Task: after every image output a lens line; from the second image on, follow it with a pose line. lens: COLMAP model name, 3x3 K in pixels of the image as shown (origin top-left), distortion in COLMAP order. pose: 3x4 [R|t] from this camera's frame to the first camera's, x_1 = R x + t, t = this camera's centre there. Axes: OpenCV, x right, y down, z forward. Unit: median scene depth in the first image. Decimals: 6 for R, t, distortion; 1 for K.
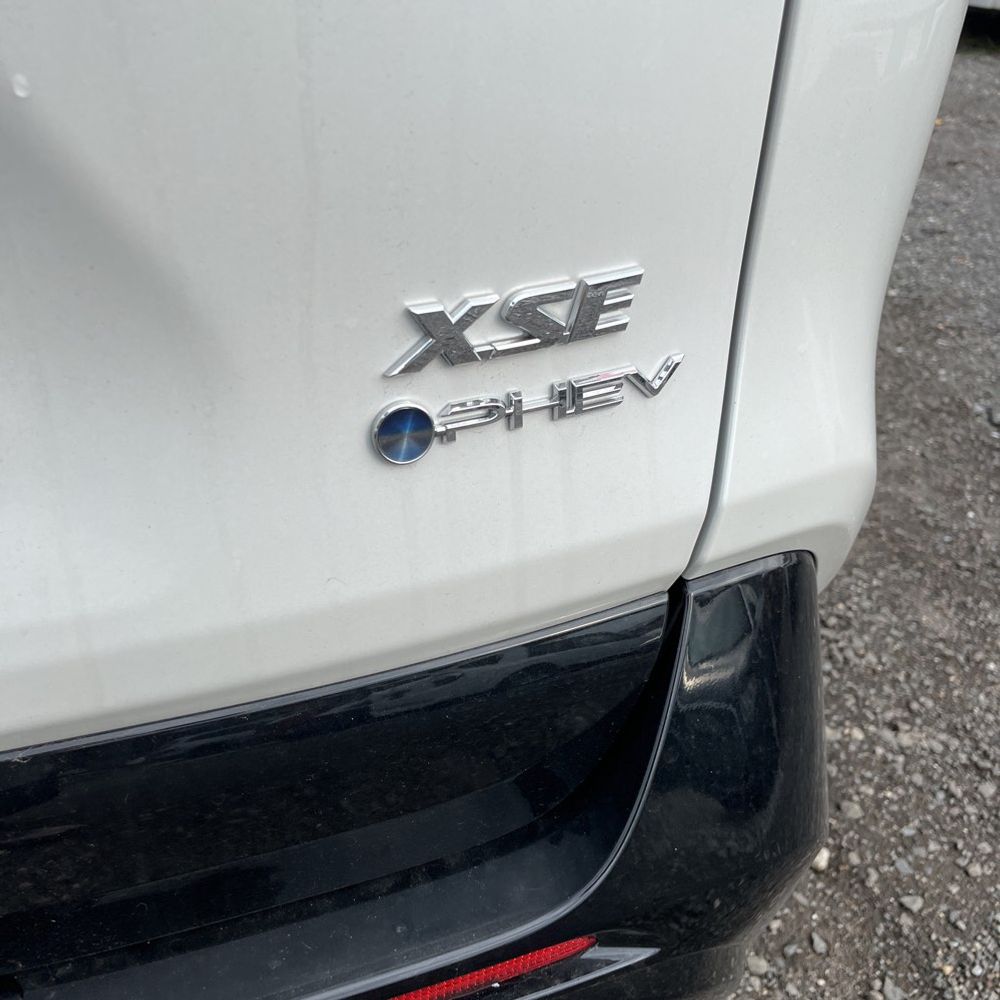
lens RADIAL K [[1005.5, 0, 493.7], [0, 1005.5, 493.3], [0, 0, 1]] dist [0.041202, -0.016930]
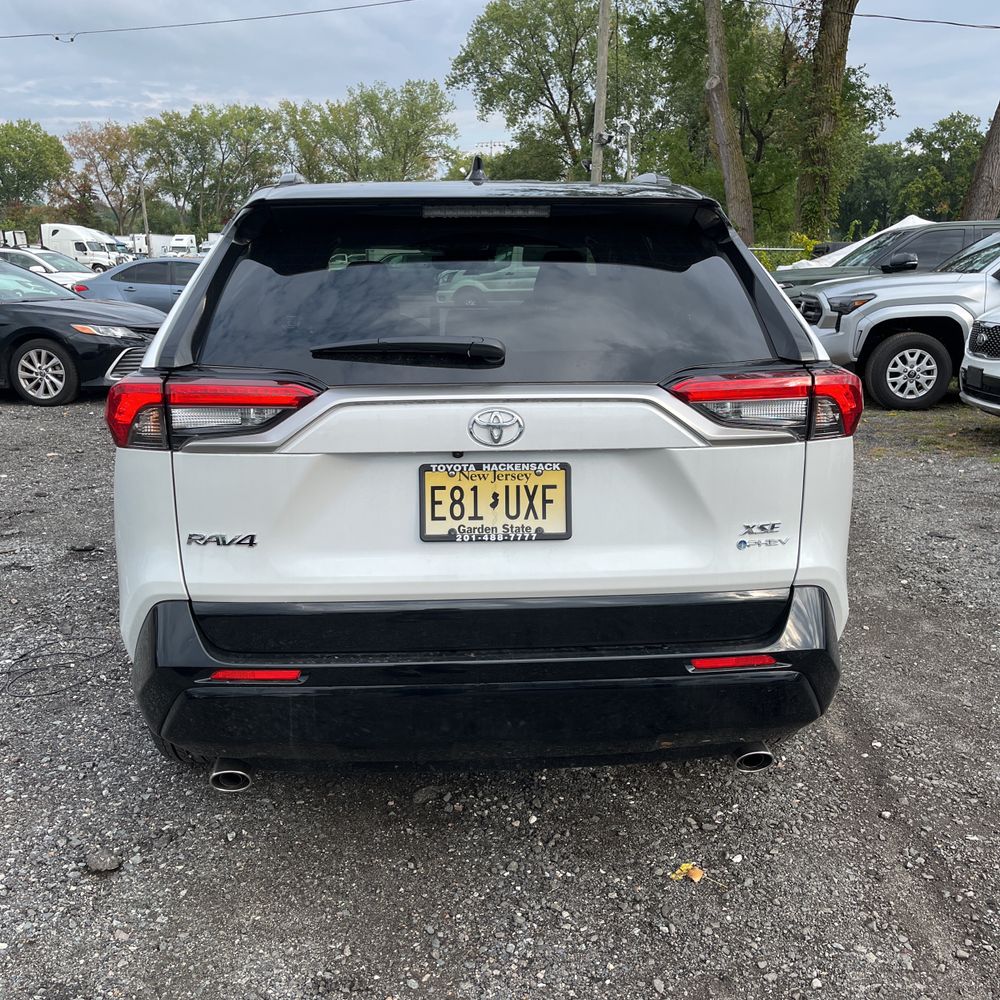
lens RADIAL K [[1005.5, 0, 493.7], [0, 1005.5, 493.3], [0, 0, 1]] dist [0.041202, -0.016930]
pose [[0.984635, 0.012412, -0.174182, -0.150207], [-0.072762, 0.935915, -0.344627, 0.550865], [0.158743, 0.352006, 0.922438, -1.481514]]
